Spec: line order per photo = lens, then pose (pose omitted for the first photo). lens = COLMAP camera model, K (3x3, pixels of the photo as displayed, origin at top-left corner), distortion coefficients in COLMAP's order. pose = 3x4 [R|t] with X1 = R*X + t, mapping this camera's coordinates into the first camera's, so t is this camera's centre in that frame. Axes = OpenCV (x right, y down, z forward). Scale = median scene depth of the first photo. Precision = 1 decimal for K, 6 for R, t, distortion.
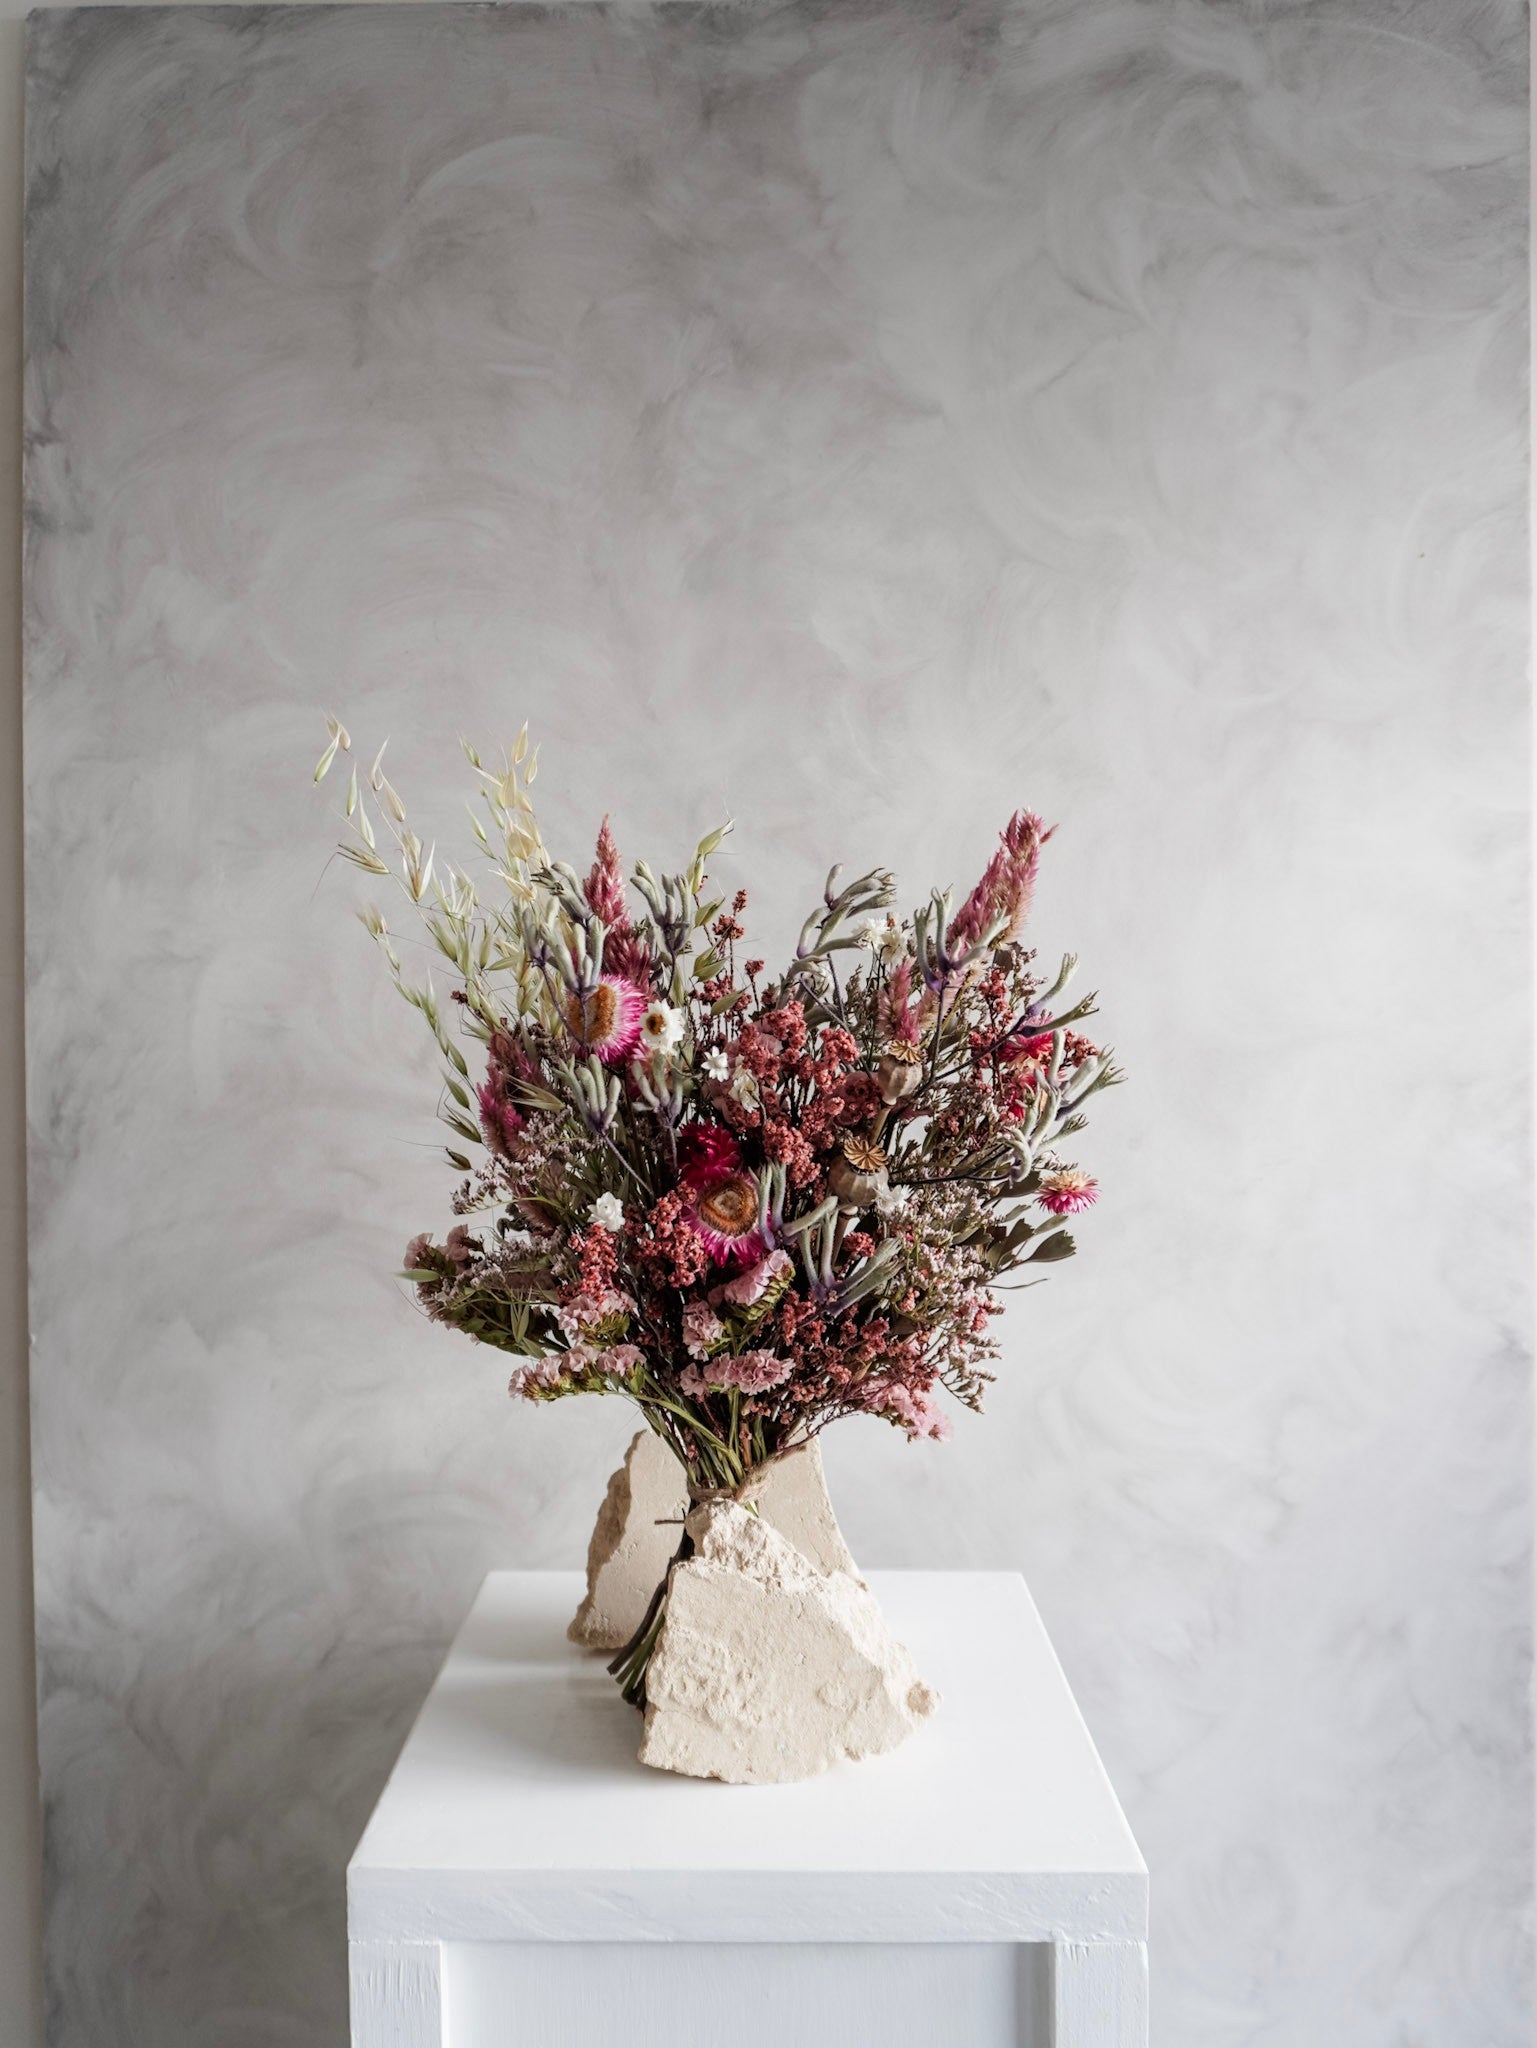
lens RADIAL K [[1685.2, 0, 736.5], [0, 1685.2, 1017.9], [0, 0, 1]] dist [-0.029365, 0.012435]
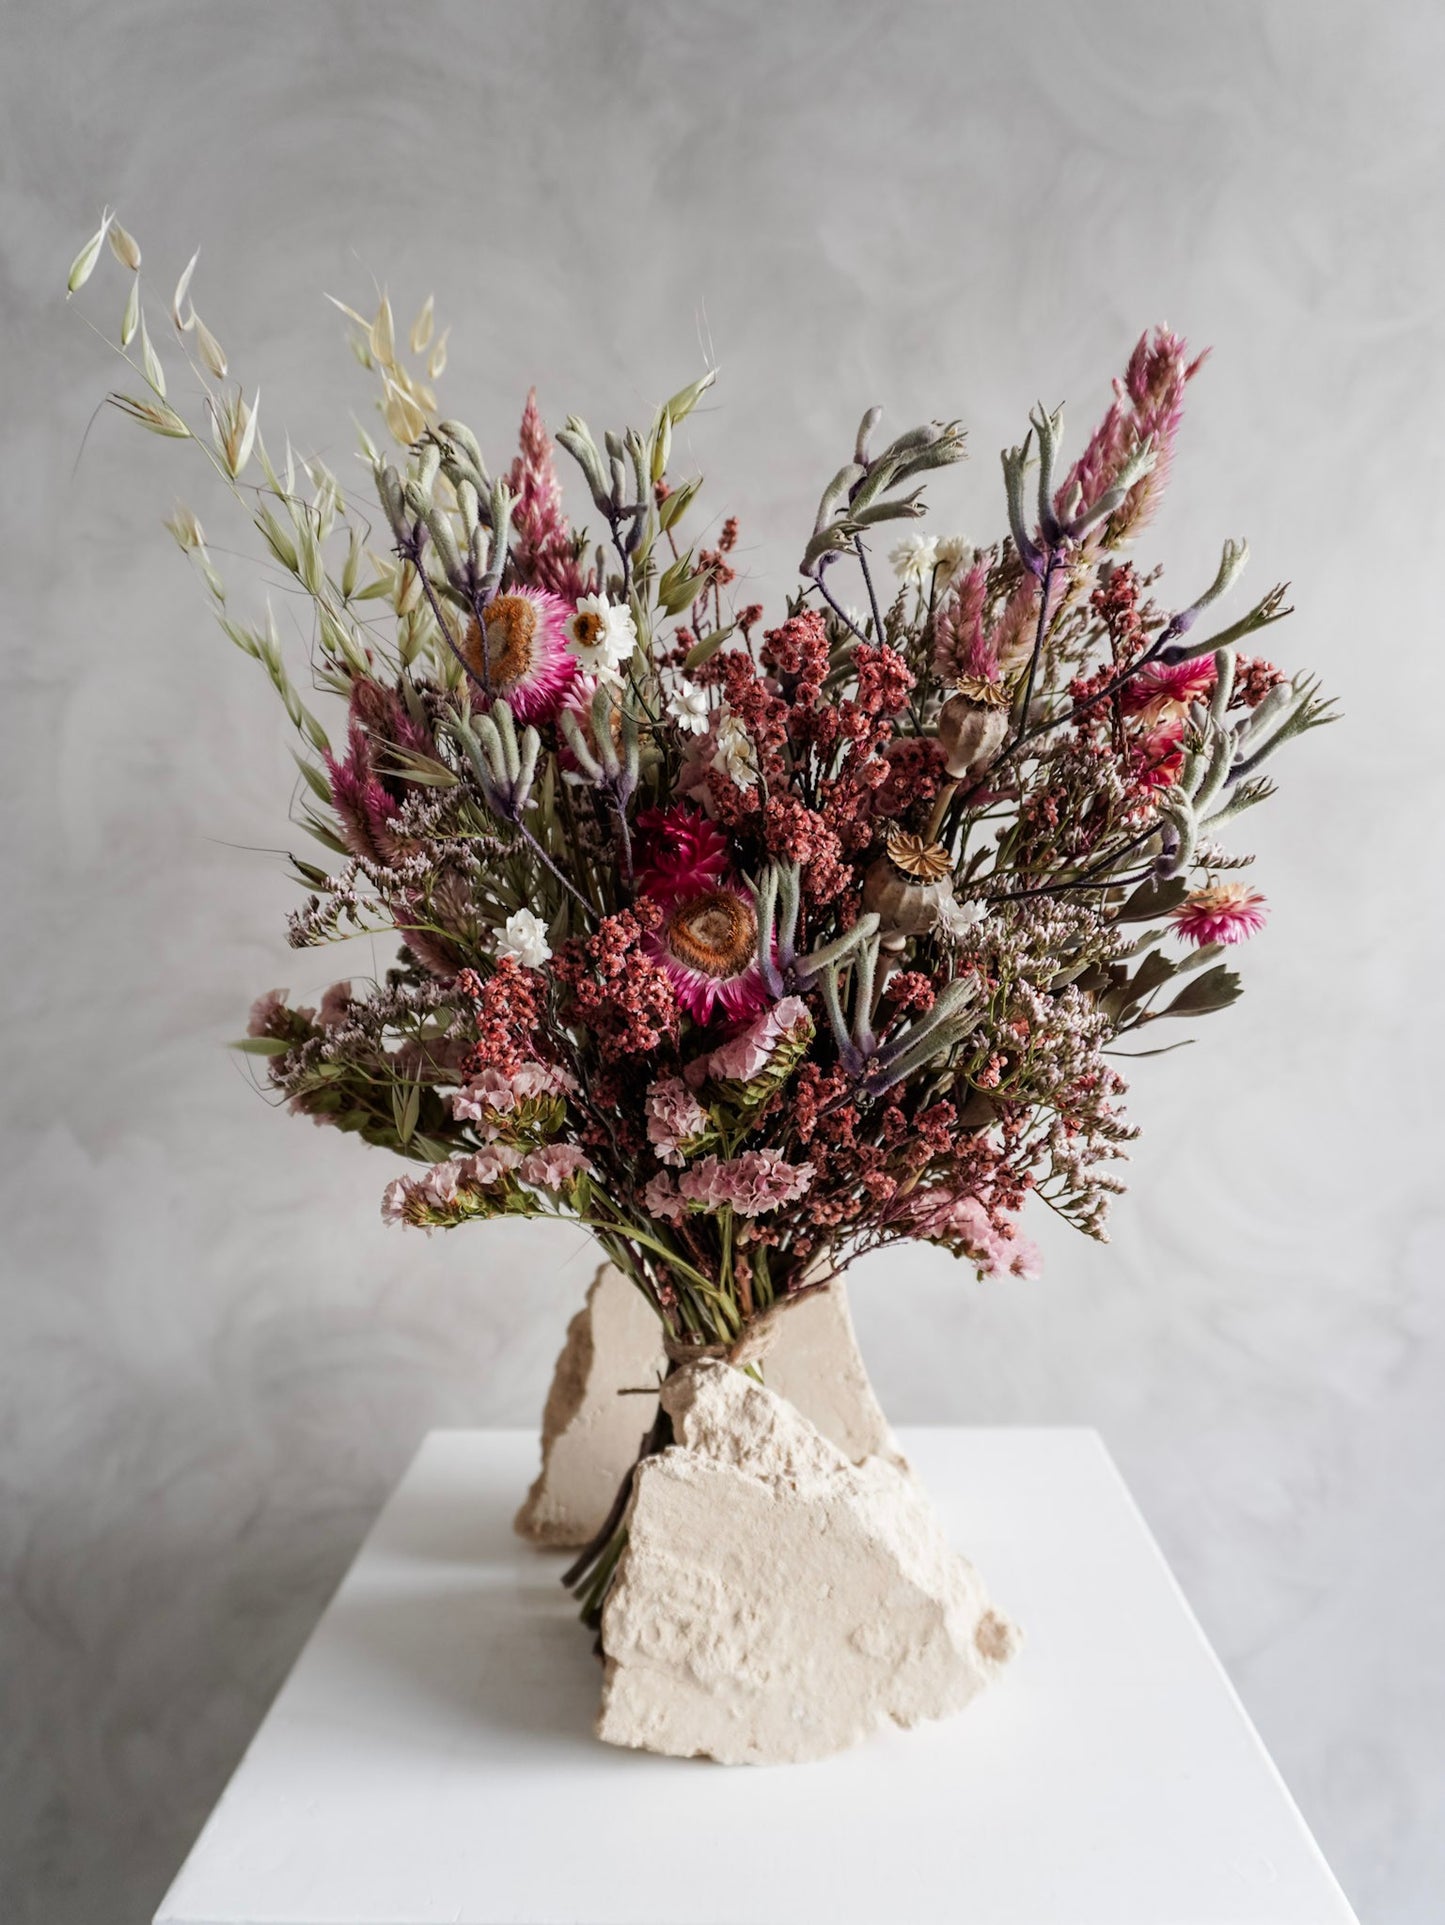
lens RADIAL K [[1575.8, 0, 699.2], [0, 1575.8, 968.8], [0, 0, 1]] dist [-0.028281, 0.009029]
pose [[0.999623, -0.011297, -0.025040, 0.005177], [0.013033, 0.997442, 0.070283, 0.079630], [0.024182, -0.070583, 0.997213, 0.372964]]
